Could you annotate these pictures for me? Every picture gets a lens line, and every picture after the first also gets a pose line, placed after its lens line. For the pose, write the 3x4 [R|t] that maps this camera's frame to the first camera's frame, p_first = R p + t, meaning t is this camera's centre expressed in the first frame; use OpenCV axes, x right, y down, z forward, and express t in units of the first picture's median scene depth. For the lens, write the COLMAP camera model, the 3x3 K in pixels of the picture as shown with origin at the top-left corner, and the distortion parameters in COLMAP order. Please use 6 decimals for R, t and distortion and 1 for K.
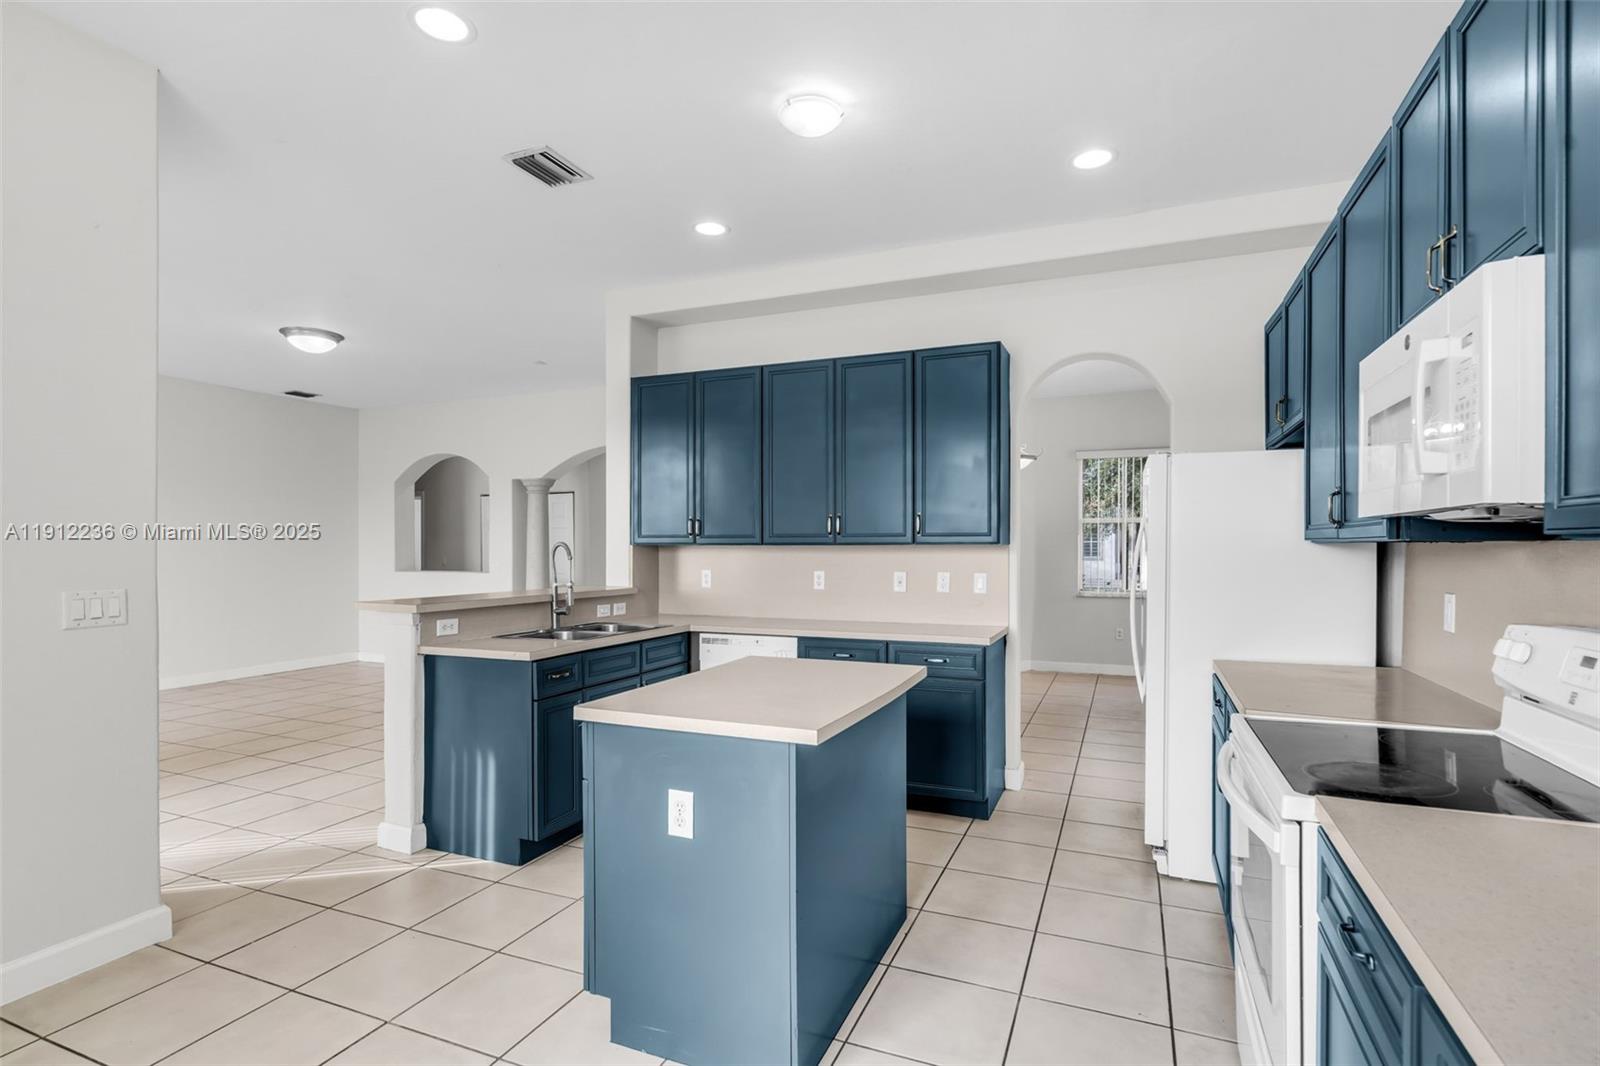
lens RADIAL K [[768.6, 0, 806.6], [0, 768.6, 541.1], [0, 0, 1]] dist [0.000985, 0.000137]
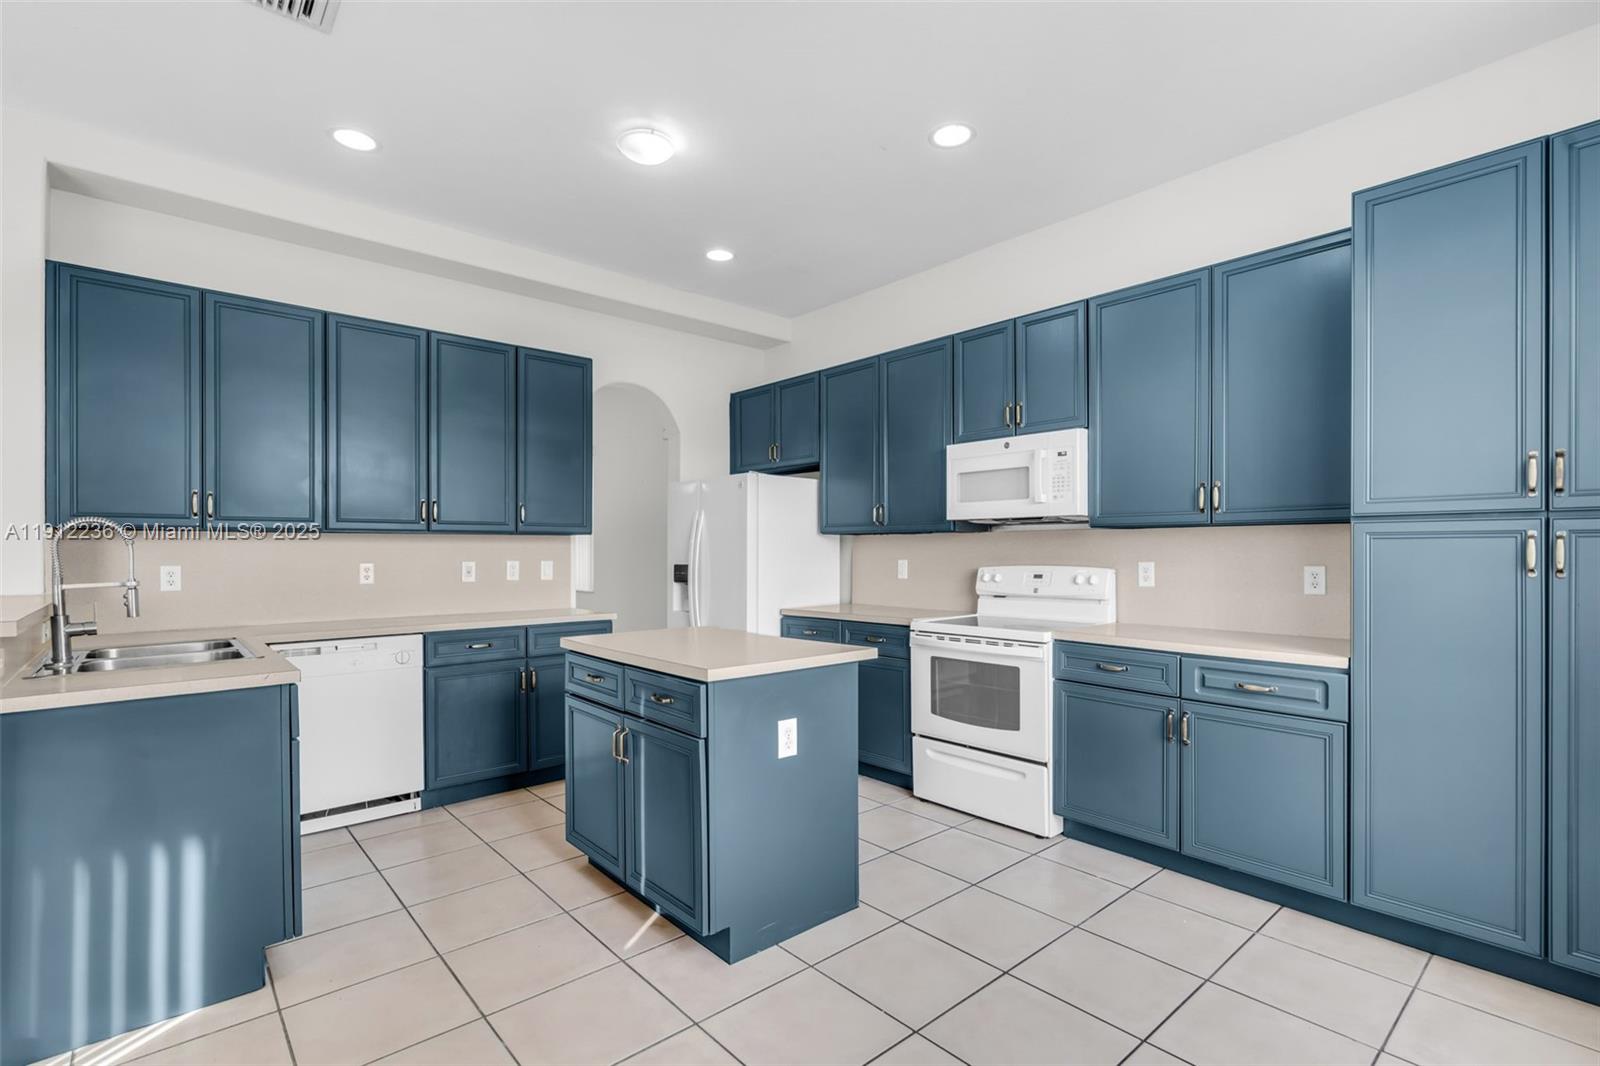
lens RADIAL K [[761.9, 0, 799.4], [0, 761.9, 546.7], [0, 0, 1]] dist [-0.014127, -0.000010]
pose [[0.425939, 0.005493, 0.904735, -0.673850], [-0.005075, 0.999980, -0.003682, 0.026244], [-0.904738, -0.003023, 0.425958, 0.243084]]
